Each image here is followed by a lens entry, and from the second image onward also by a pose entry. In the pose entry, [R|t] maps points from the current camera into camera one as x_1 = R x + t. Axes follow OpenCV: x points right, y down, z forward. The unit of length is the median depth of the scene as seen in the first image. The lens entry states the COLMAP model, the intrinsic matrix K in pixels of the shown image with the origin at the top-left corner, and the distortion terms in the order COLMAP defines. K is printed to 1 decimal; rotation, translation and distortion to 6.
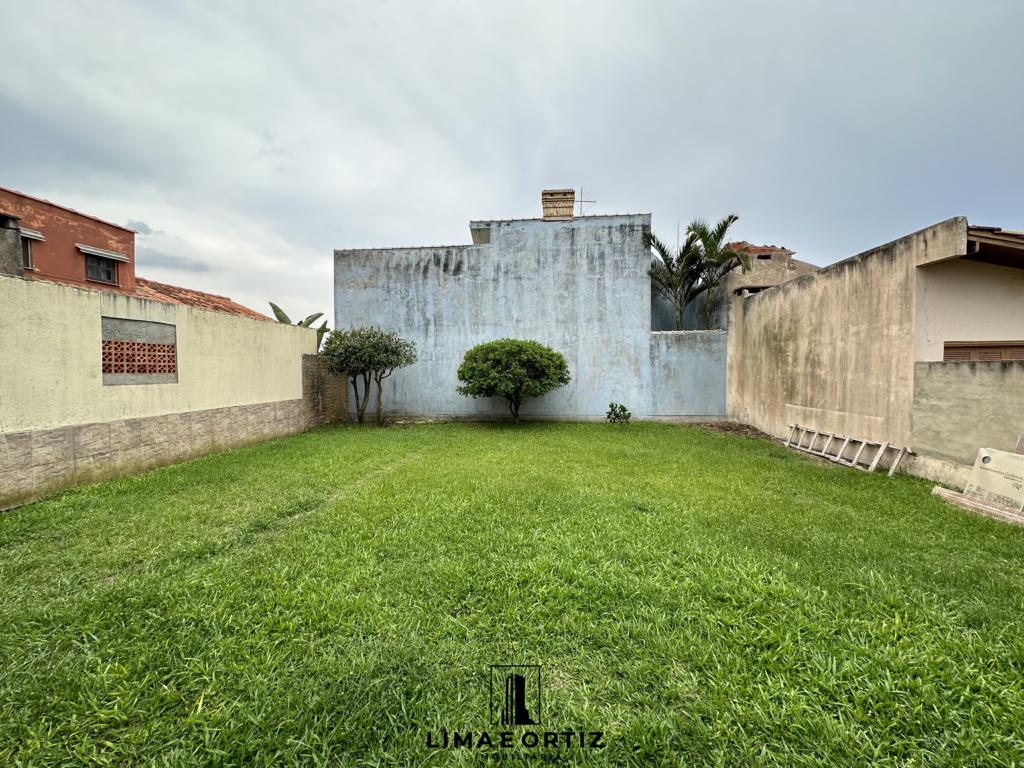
lens RADIAL K [[408.1, 0, 512.6], [0, 408.1, 385.3], [0, 0, 1]] dist [-0.002458, 0.000114]
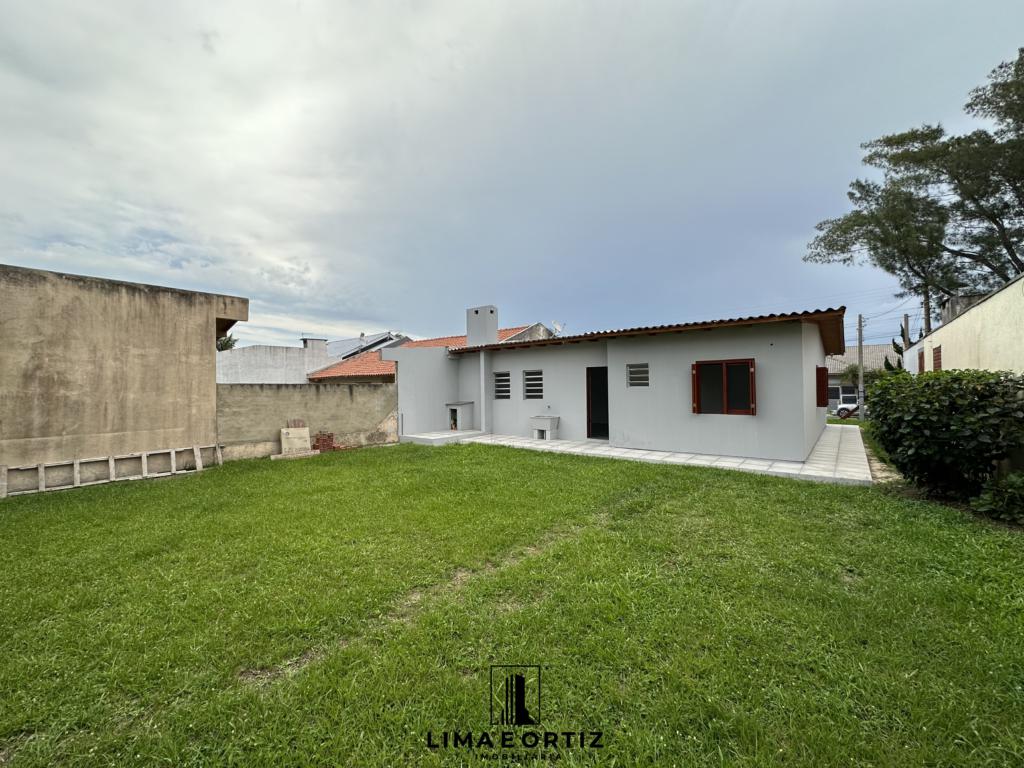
lens RADIAL K [[408.1, 0, 512.1], [0, 408.1, 384.7], [0, 0, 1]] dist [-0.002458, 0.000114]
pose [[-0.827264, 0.024444, 0.561281, -0.629908], [0.041008, 0.999015, 0.016933, -0.032113], [-0.560315, 0.037025, -0.827452, 1.481257]]
